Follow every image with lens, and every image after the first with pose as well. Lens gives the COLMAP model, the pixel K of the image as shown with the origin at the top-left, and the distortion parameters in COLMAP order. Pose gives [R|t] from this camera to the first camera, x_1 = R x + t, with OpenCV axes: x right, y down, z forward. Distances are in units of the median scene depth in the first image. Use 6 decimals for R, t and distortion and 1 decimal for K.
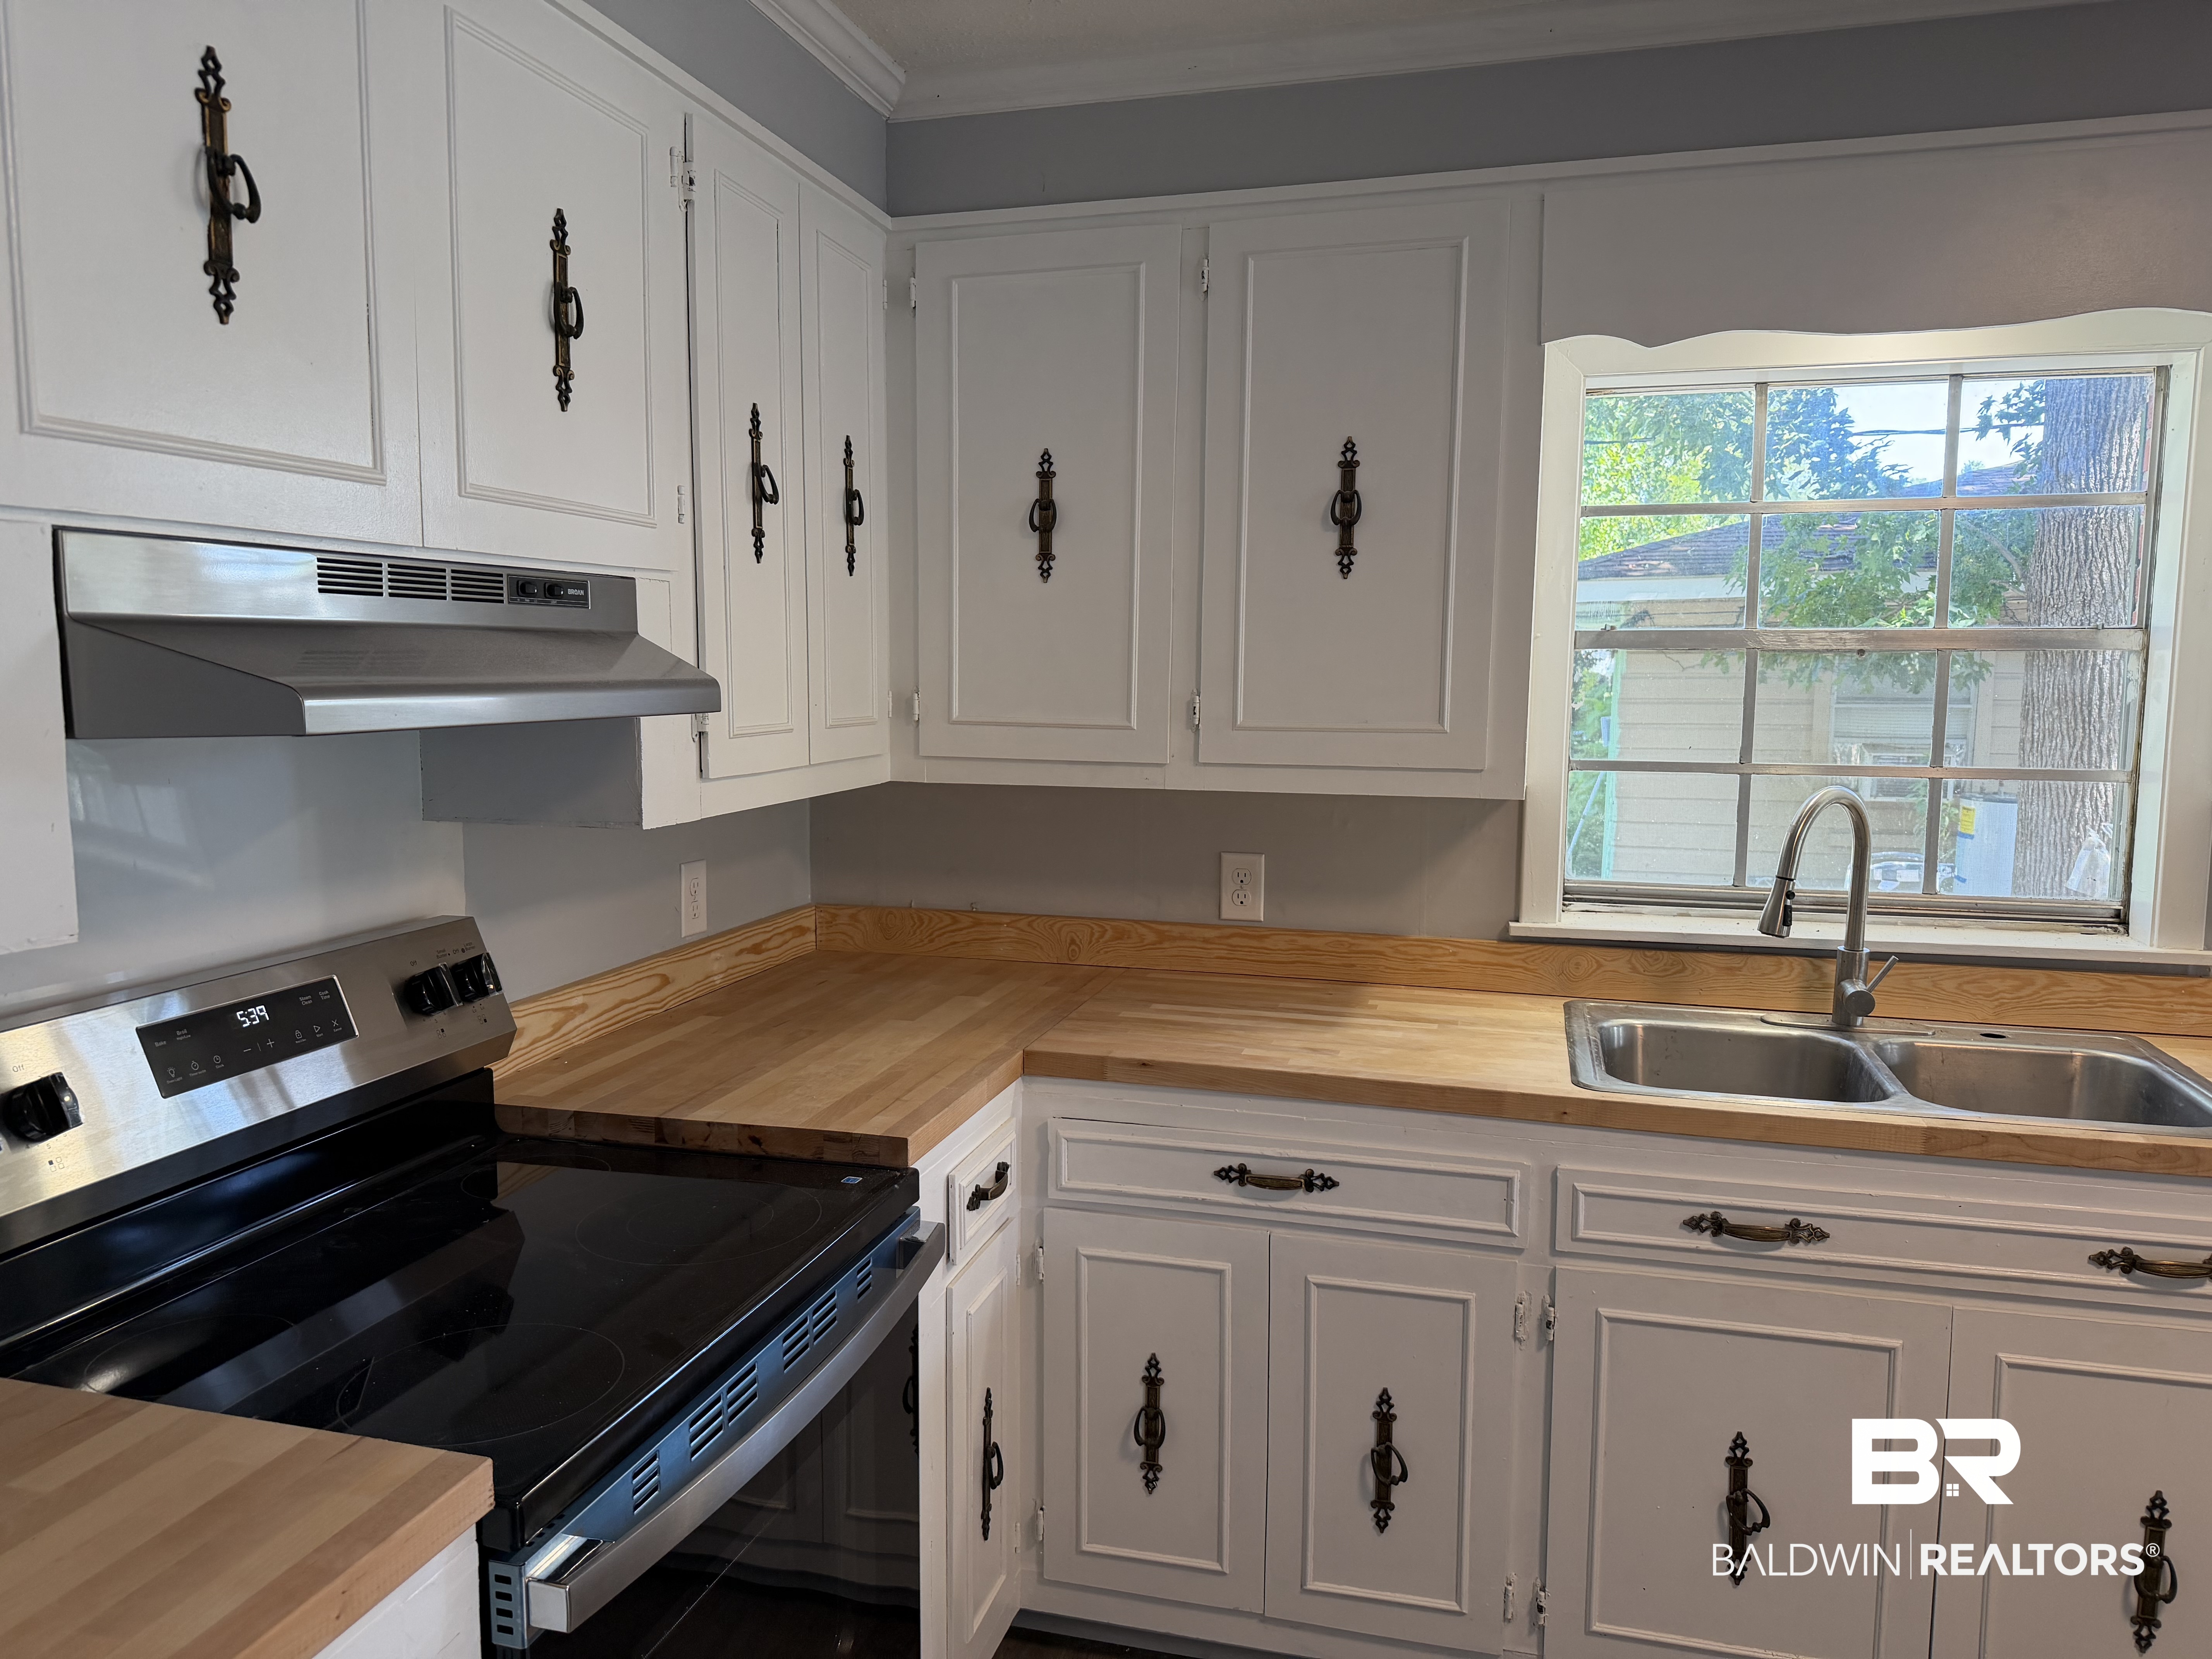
lens RADIAL K [[1560.6, 0, 1092.6], [0, 1560.6, 839.0], [0, 0, 1]] dist [0.076887, -0.097713]
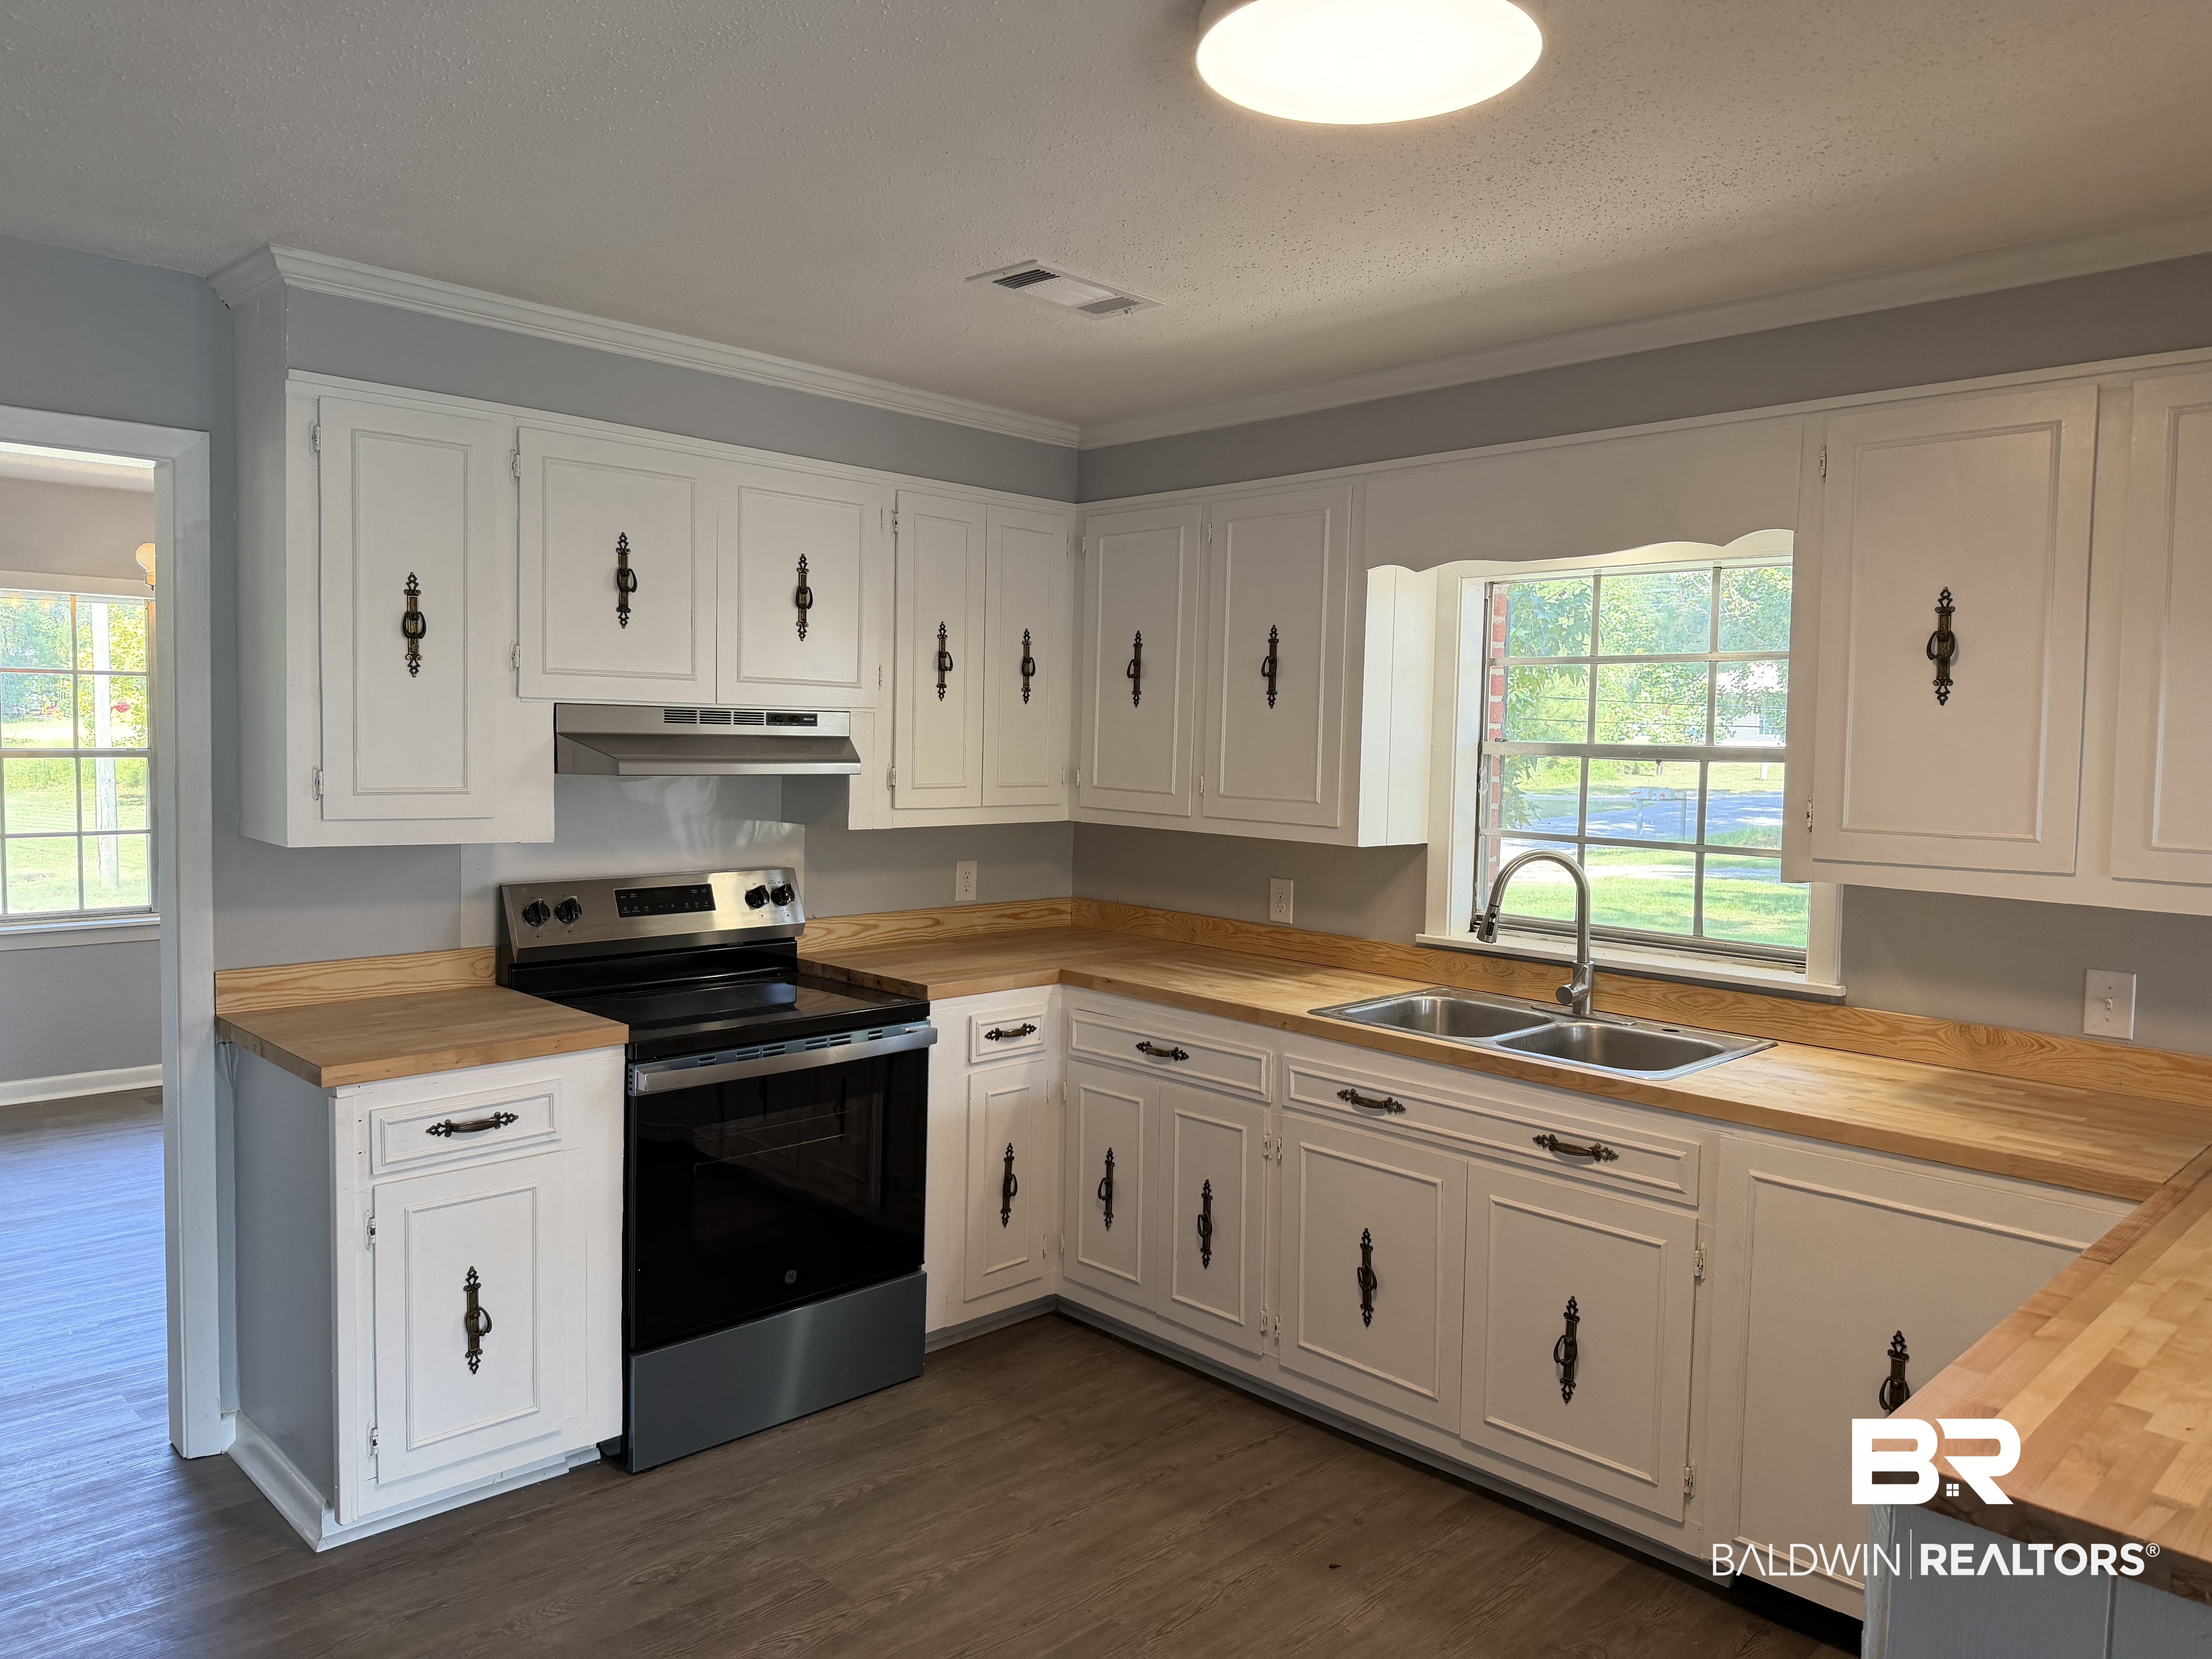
lens RADIAL K [[1560.6, 0, 1117.5], [0, 1560.6, 830.4], [0, 0, 1]] dist [0.076887, -0.097713]
pose [[0.865447, 0.048717, -0.498626, 0.859174], [-0.076551, 0.996433, -0.035512, 0.033886], [0.495117, 0.068904, 0.866090, -0.508708]]
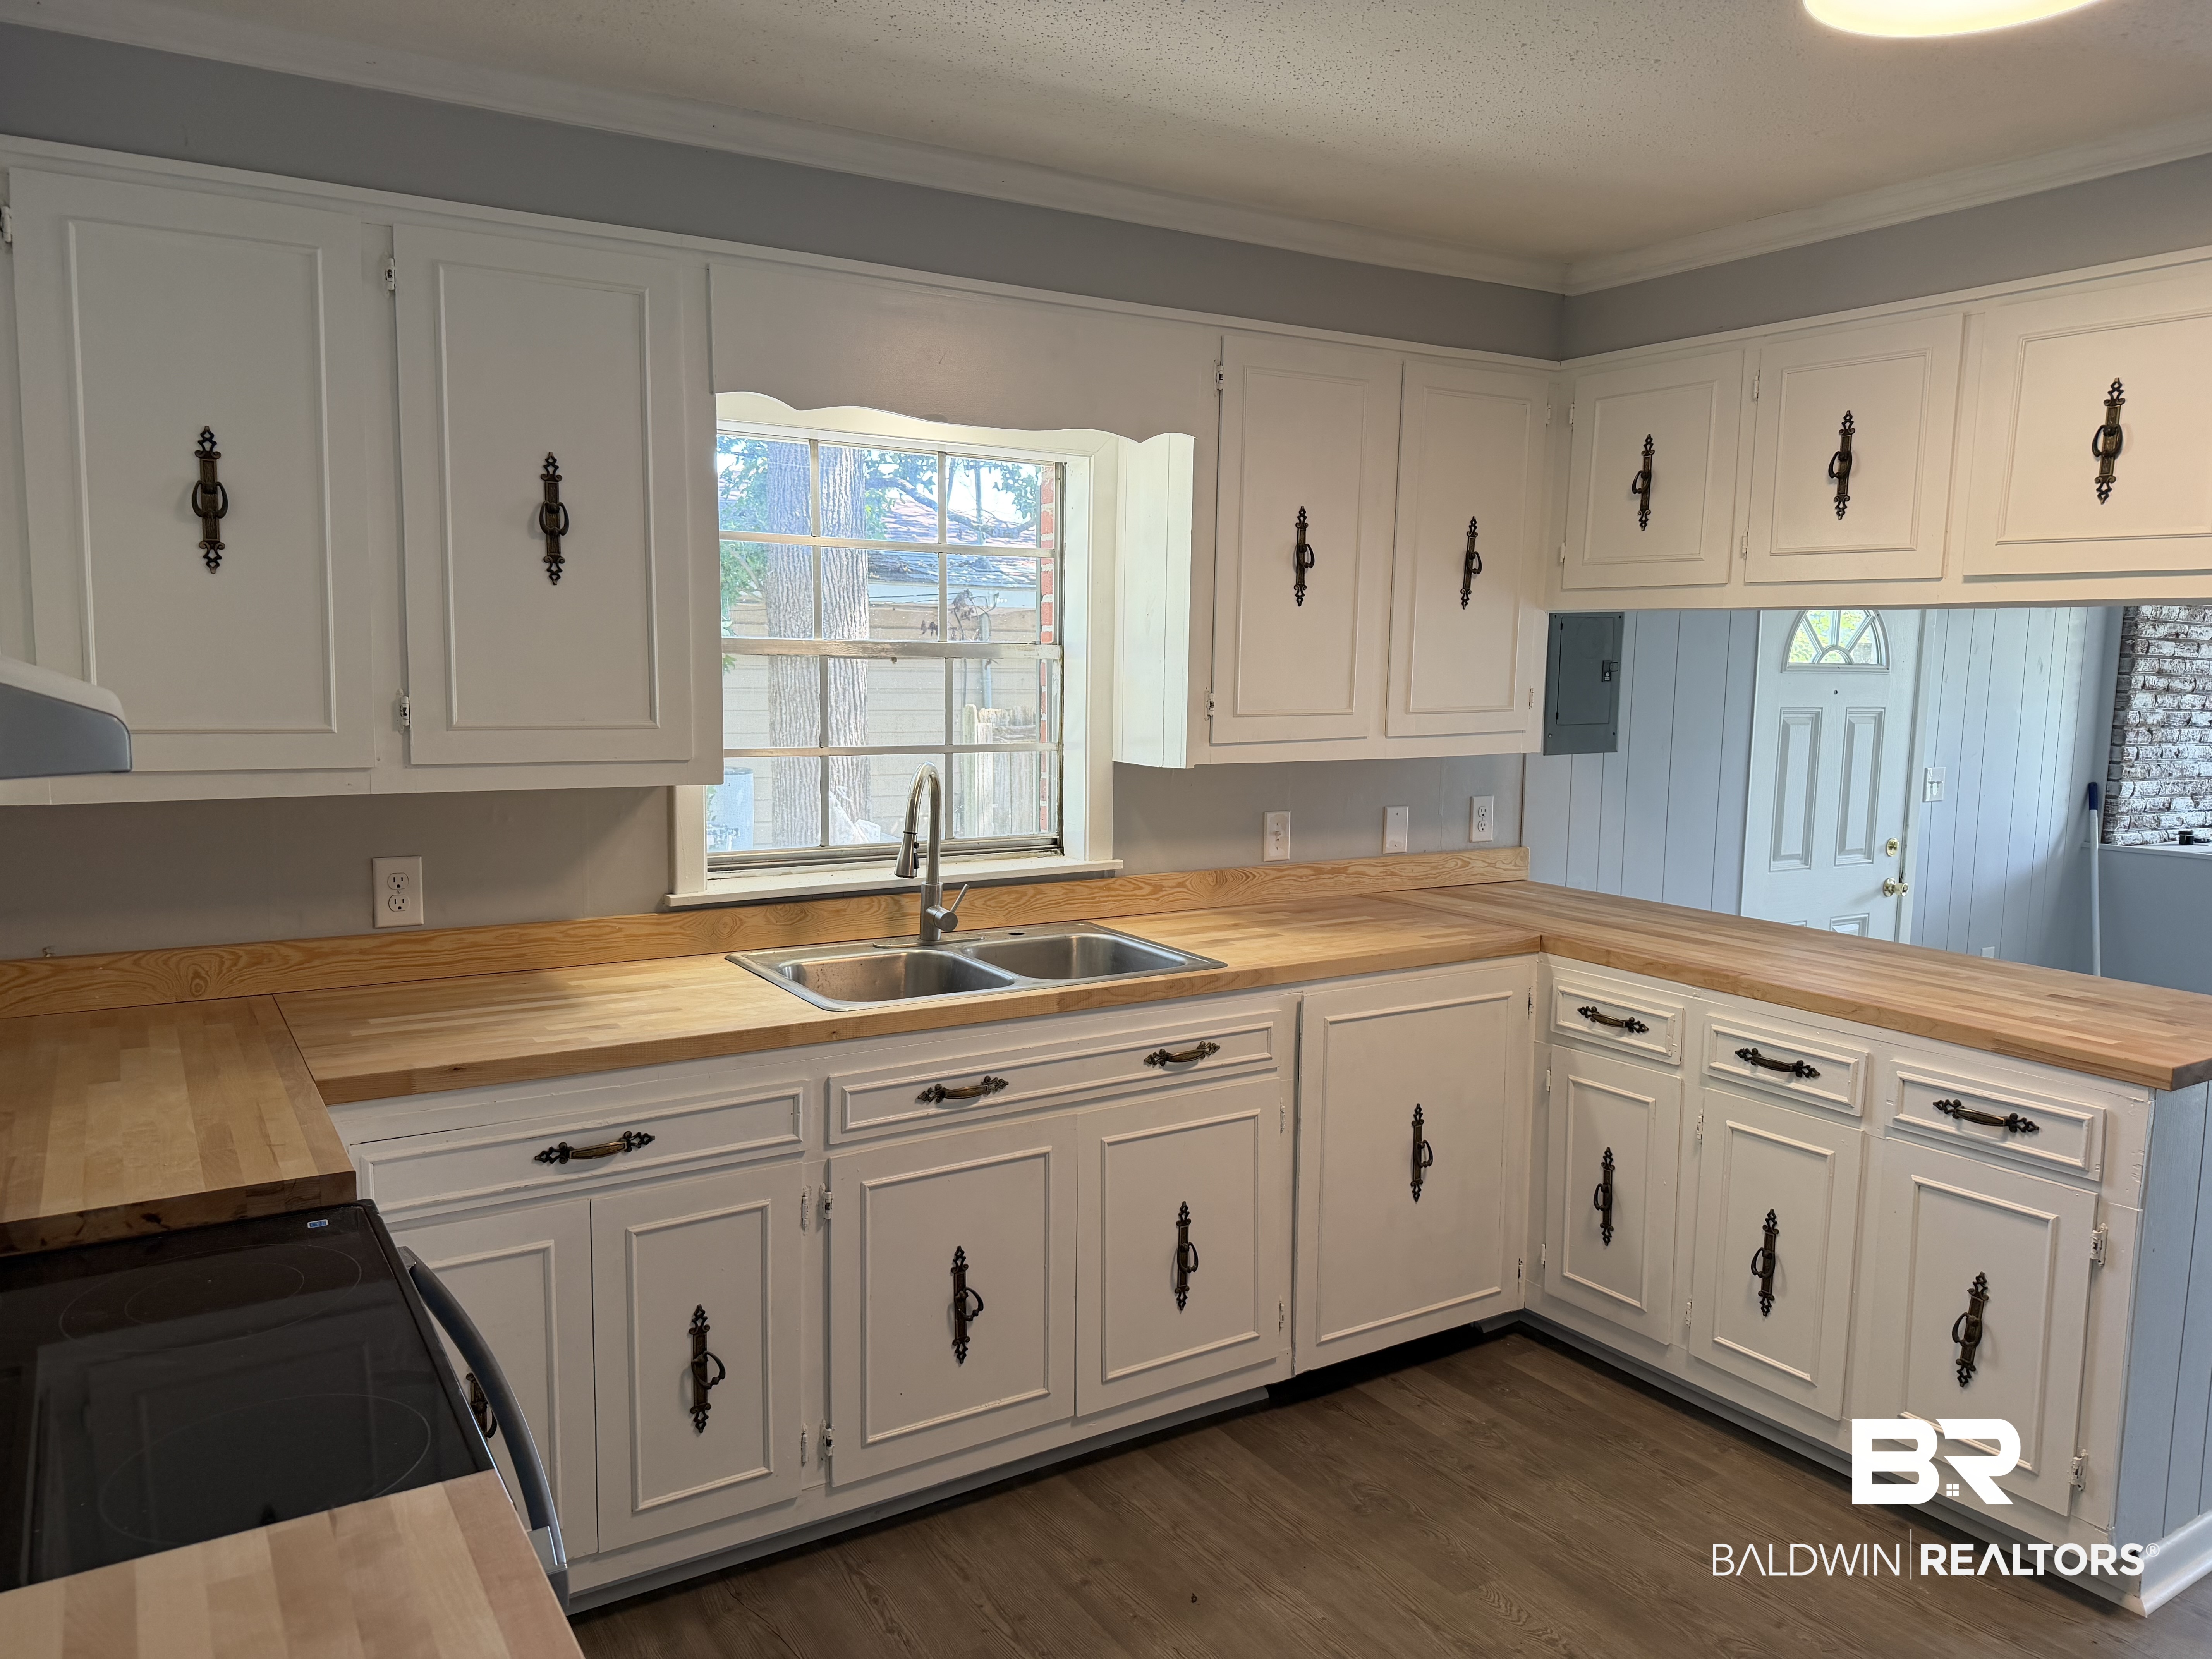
lens RADIAL K [[1560.6, 0, 1125.1], [0, 1560.6, 847.9], [0, 0, 1]] dist [0.076887, -0.097713]
pose [[0.661229, -0.086761, 0.745150, -0.398732], [0.076553, 0.995908, 0.048027, -0.010854], [-0.746268, 0.025287, 0.665165, 0.005205]]
